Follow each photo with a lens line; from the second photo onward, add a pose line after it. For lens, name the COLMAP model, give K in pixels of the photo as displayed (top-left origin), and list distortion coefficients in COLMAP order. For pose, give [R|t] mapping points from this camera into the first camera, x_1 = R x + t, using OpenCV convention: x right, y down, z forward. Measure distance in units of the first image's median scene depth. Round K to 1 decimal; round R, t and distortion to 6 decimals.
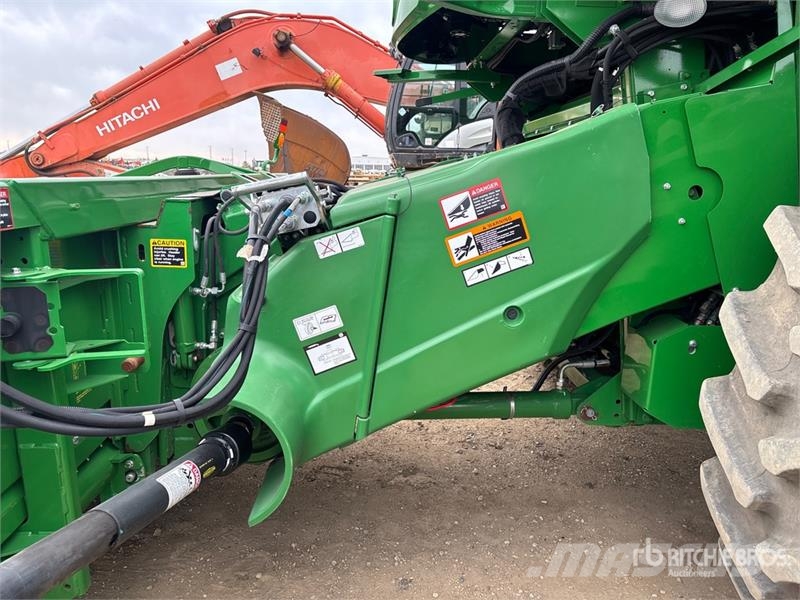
lens RADIAL K [[609.6, 0, 409.7], [0, 609.6, 305.3], [0, 0, 1]] dist [0.024337, -0.006939]
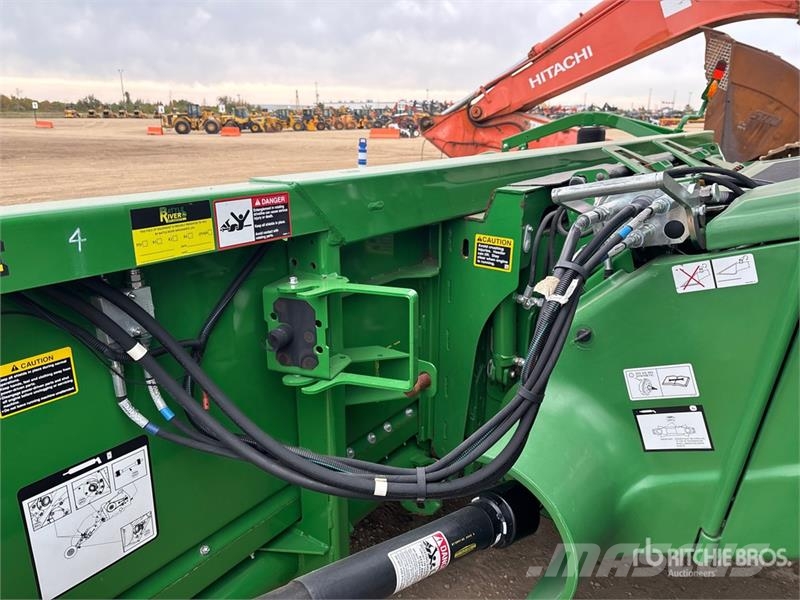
lens RADIAL K [[613.9, 0, 389.1], [0, 613.9, 294.6], [0, 0, 1]] dist [0.012897, 0.000990]
pose [[0.770747, 0.166978, -0.614872, 0.025103], [-0.125944, 0.985934, 0.109873, -0.103430], [0.624569, -0.007245, 0.780936, 0.251002]]
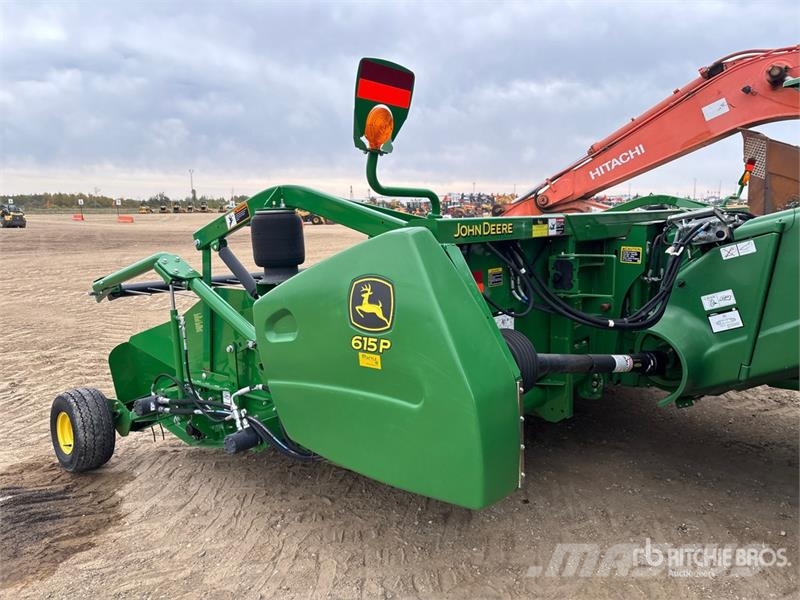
lens RADIAL K [[613.9, 0, 389.1], [0, 613.9, 294.6], [0, 0, 1]] dist [0.012897, 0.000990]
pose [[0.722775, 0.075564, -0.686940, 0.321156], [-0.125603, 0.991813, -0.023054, 0.154391], [0.679574, 0.102944, 0.726348, -0.730949]]
